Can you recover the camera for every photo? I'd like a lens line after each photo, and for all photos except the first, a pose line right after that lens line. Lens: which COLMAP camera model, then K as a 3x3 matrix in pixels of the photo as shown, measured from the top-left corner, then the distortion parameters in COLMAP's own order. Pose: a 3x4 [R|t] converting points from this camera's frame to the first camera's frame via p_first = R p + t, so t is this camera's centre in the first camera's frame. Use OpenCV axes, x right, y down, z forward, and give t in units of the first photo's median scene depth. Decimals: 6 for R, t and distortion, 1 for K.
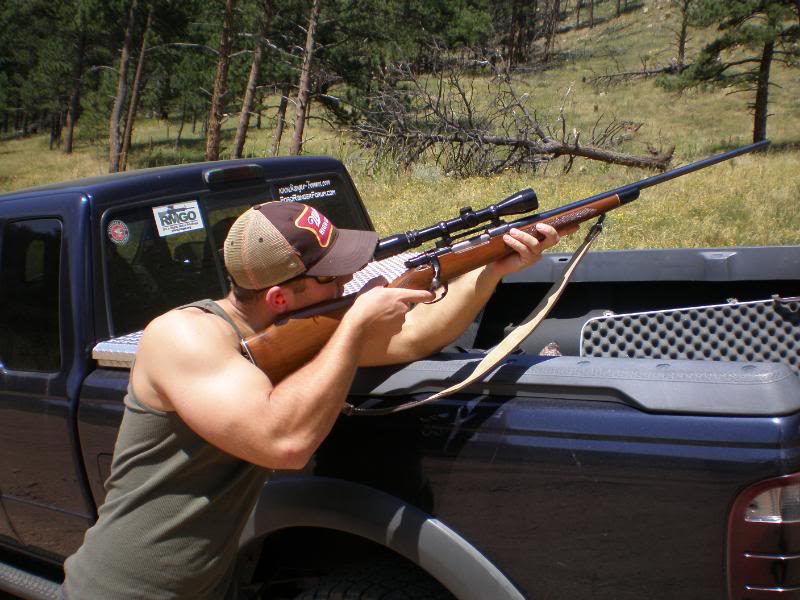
lens RADIAL K [[895.2, 0, 400.0], [0, 895.2, 300.0], [0, 0, 1]] dist [-0.106563, -0.134596]
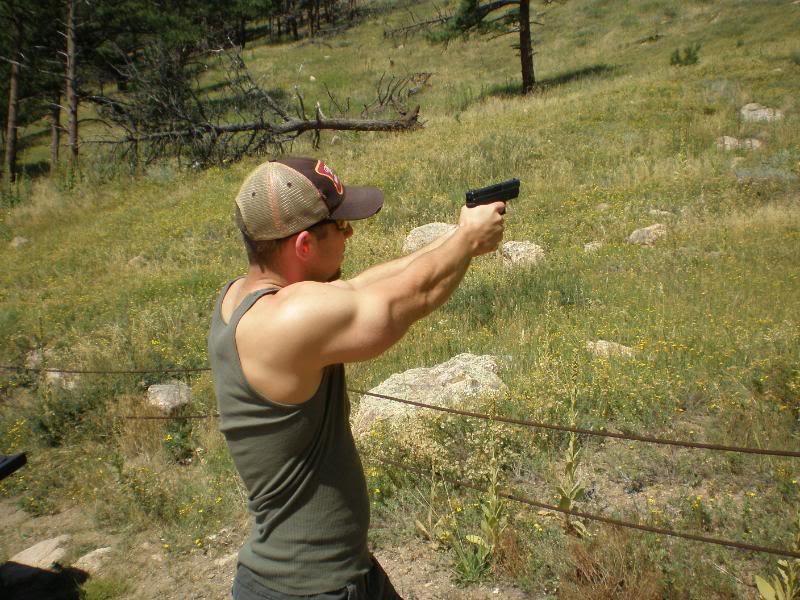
lens RADIAL K [[896.9, 0, 400.0], [0, 896.9, 300.0], [0, 0, 1]] dist [-0.094968, -0.146107]
pose [[0.978829, -0.157144, 0.131144, 0.097939], [0.150826, 0.986924, 0.056861, -0.009359], [-0.138364, -0.035877, 0.989731, -0.038738]]
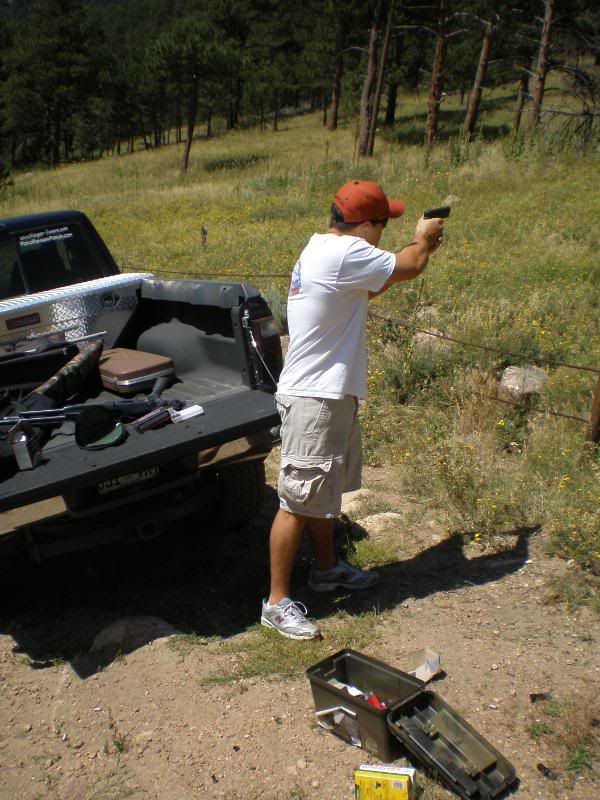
lens RADIAL K [[895.2, 0, 297.7], [0, 895.2, 413.1], [0, 0, 1]] dist [-0.106563, -0.134596]
pose [[0.895577, 0.086007, -0.436514, 0.111999], [-0.013709, 0.986005, 0.166148, -0.008794], [0.444695, -0.142815, 0.884223, -0.025342]]
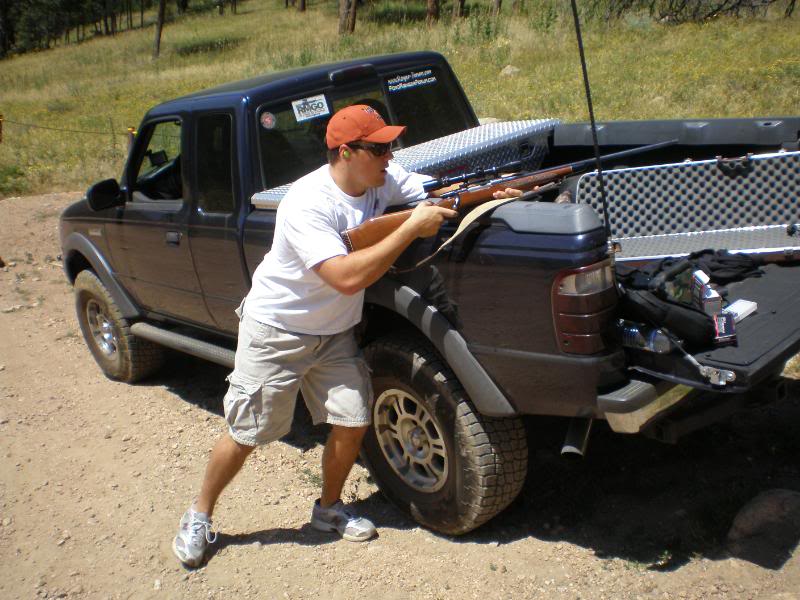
lens RADIAL K [[896.9, 0, 400.0], [0, 896.9, 300.0], [0, 0, 1]] dist [-0.094968, -0.146107]
pose [[0.964503, 0.024372, -0.262944, 0.027244], [0.020442, 0.985853, 0.166361, -0.001991], [0.263278, -0.165830, 0.950360, -0.039175]]
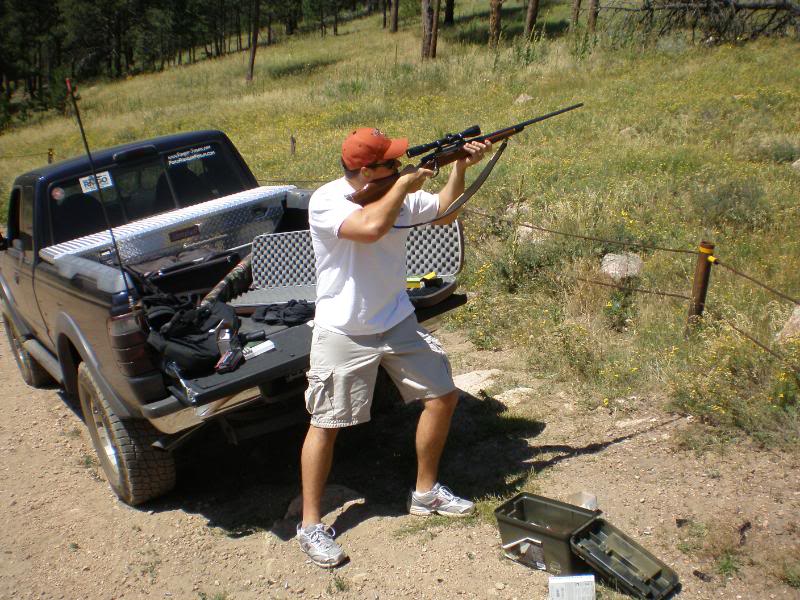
lens RADIAL K [[896.9, 0, 400.0], [0, 896.9, 300.0], [0, 0, 1]] dist [-0.094968, -0.146107]
pose [[0.915194, 0.033584, -0.401612, 0.107911], [0.030271, 0.987978, 0.151600, -0.010380], [0.401876, -0.150901, 0.903175, -0.048581]]
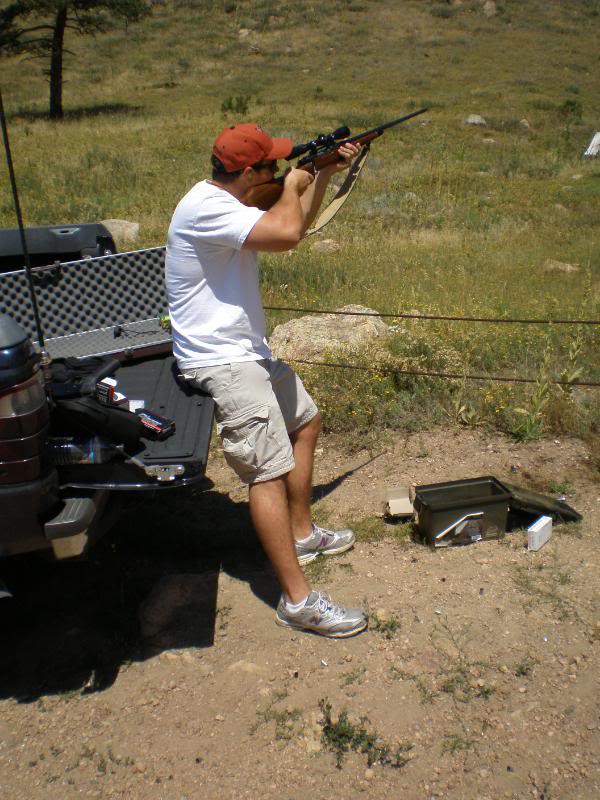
lens RADIAL K [[896.9, 0, 275.1], [0, 896.9, 414.7], [0, 0, 1]] dist [-0.094968, -0.146107]
pose [[0.817122, -0.145951, 0.557683, -0.003518], [0.052418, 0.982222, 0.180254, -0.000617], [-0.574077, -0.118057, 0.810246, -0.027615]]
